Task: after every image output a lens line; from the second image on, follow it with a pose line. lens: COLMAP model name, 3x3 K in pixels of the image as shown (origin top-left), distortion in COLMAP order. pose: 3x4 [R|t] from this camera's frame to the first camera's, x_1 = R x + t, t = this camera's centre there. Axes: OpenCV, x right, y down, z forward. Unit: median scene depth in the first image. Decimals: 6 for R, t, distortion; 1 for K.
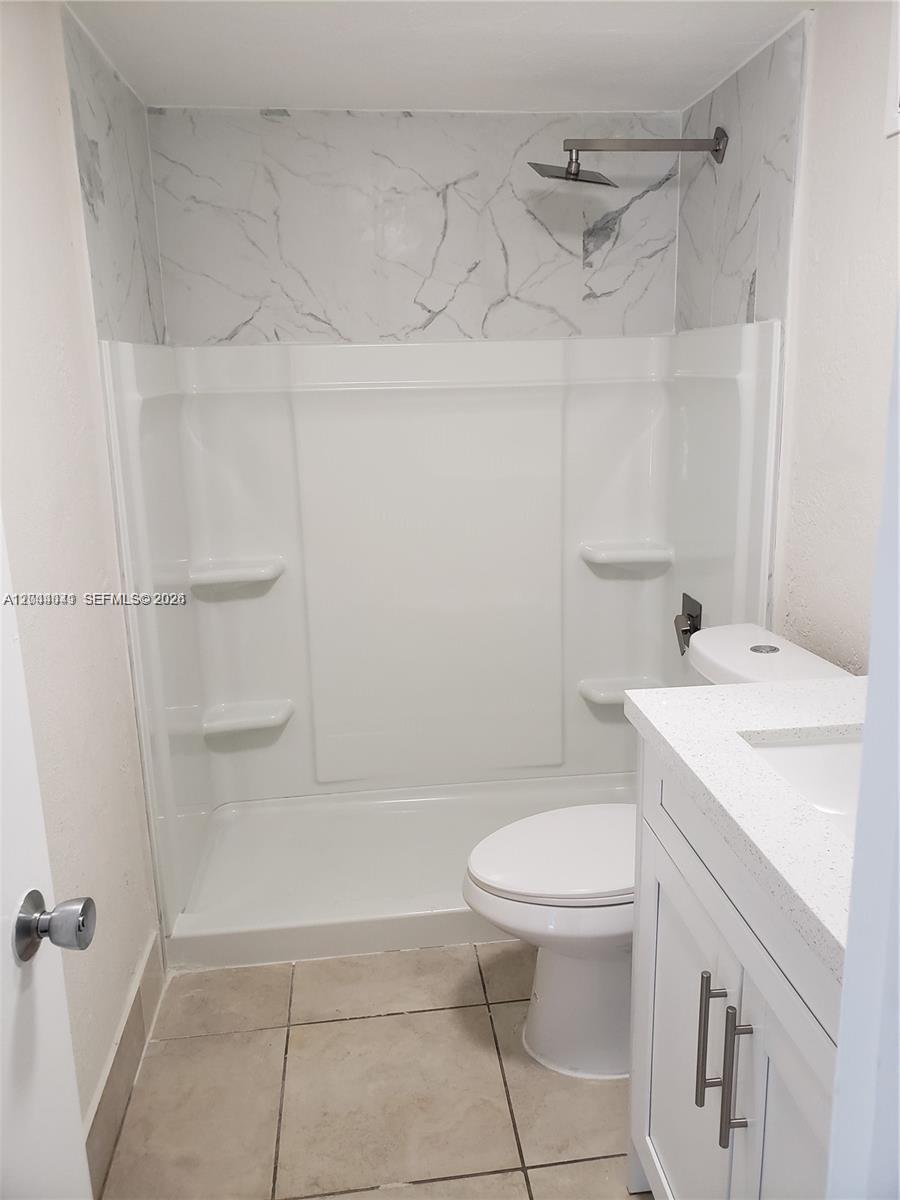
lens RADIAL K [[923.0, 0, 456.3], [0, 923.0, 591.7], [0, 0, 1]] dist [0.000079, 0.019919]
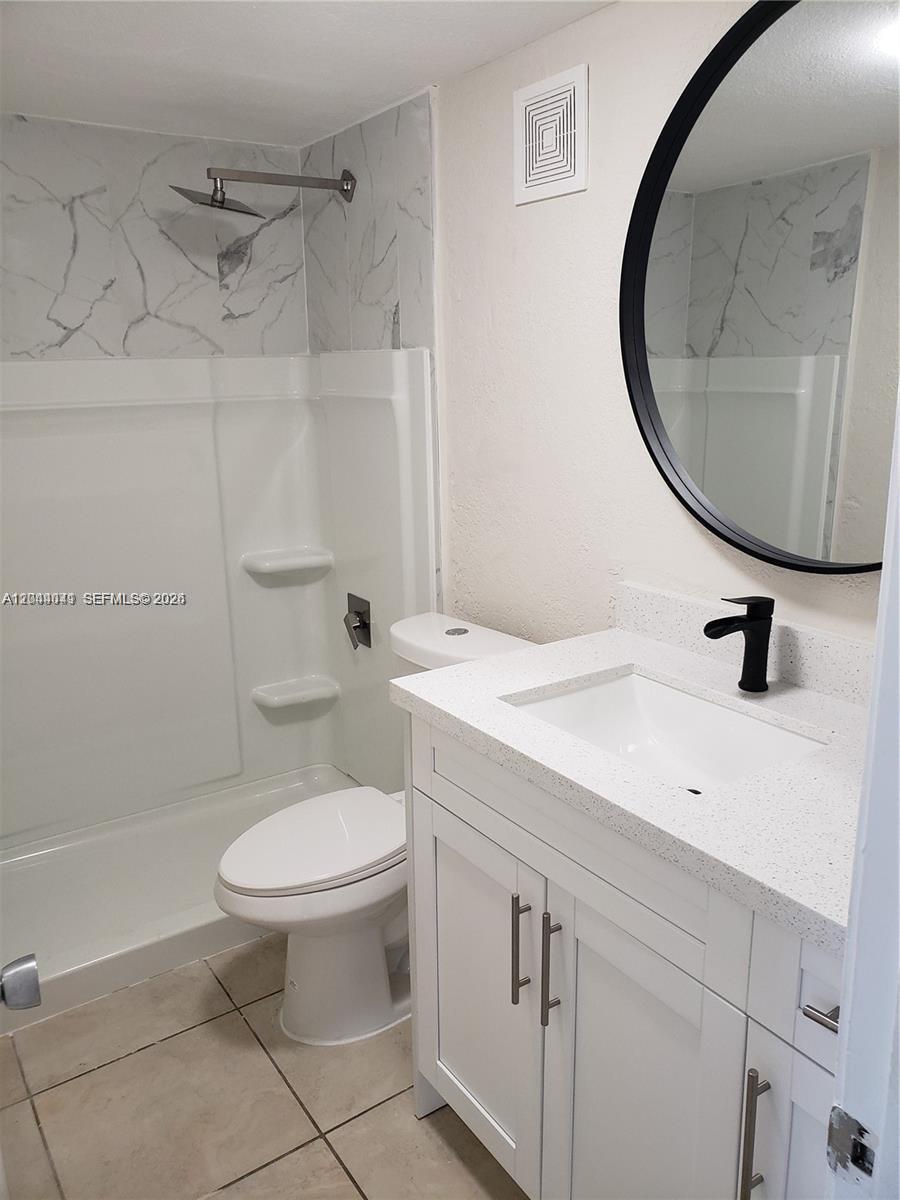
lens RADIAL K [[915.3, 0, 456.9], [0, 915.3, 599.1], [0, 0, 1]] dist [0.009829, 0.007793]
pose [[0.893337, -0.107051, 0.436451, -0.115896], [0.105849, 0.994011, 0.027154, -0.007390], [-0.436744, 0.021941, 0.899318, -0.029346]]
